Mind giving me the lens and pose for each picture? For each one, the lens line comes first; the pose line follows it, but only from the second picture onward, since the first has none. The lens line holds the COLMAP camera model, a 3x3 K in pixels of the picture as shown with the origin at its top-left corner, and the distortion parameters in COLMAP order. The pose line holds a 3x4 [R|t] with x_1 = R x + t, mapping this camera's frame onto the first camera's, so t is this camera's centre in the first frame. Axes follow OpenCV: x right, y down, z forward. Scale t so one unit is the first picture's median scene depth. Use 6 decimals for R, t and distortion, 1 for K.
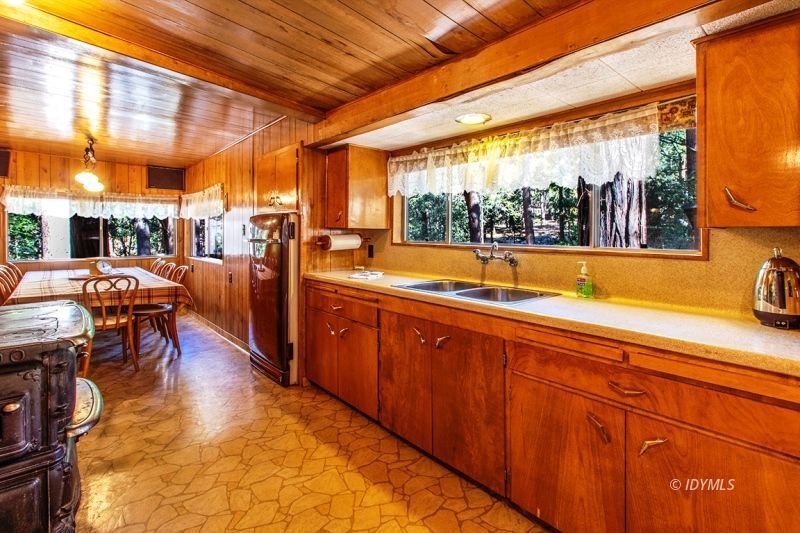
lens RADIAL K [[375.4, 0, 402.1], [0, 375.4, 236.1], [0, 0, 1]] dist [0.000030, -0.000003]
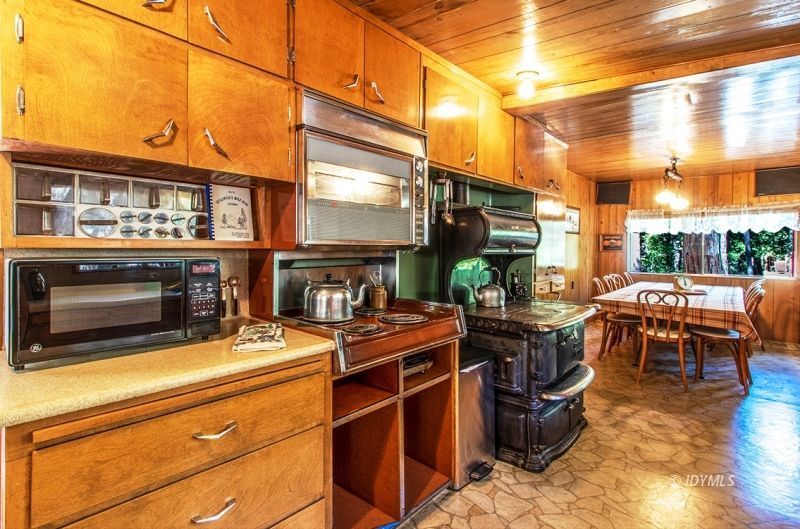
lens RADIAL K [[388.0, 0, 389.5], [0, 388.0, 254.5], [0, 0, 1]] dist [0.002854, 0.000311]
pose [[0.074816, 0.013156, -0.997111, 0.254594], [-0.008055, 0.999888, 0.012588, -0.000036], [0.997165, 0.007090, 0.074914, 0.179328]]
